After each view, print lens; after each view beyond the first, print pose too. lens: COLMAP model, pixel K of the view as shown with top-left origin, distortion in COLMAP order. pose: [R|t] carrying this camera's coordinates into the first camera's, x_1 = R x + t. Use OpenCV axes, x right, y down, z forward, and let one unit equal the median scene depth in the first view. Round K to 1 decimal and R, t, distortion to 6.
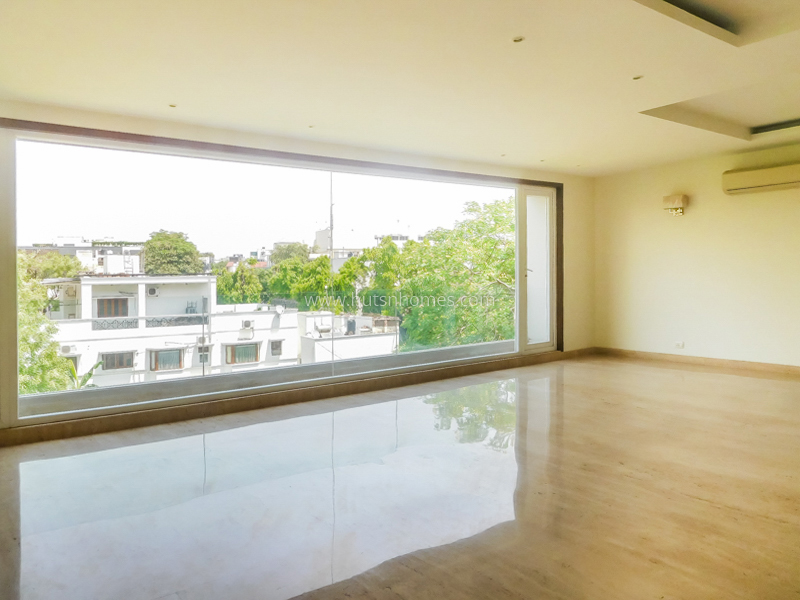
lens RADIAL K [[594.4, 0, 400.0], [0, 594.4, 300.0], [0, 0, 1]] dist [-0.003432, 0.001868]
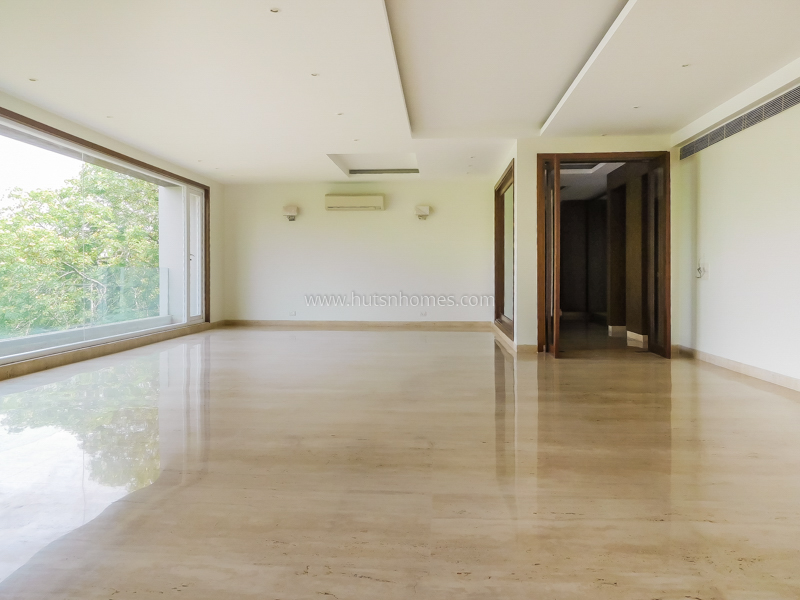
lens RADIAL K [[594.4, 0, 400.0], [0, 594.4, 300.0], [0, 0, 1]] dist [-0.003432, 0.001868]
pose [[0.650418, -0.011127, 0.759495, -0.411691], [0.020038, 0.999796, -0.002512, 0.050955], [-0.759312, 0.016853, 0.650509, -0.104739]]
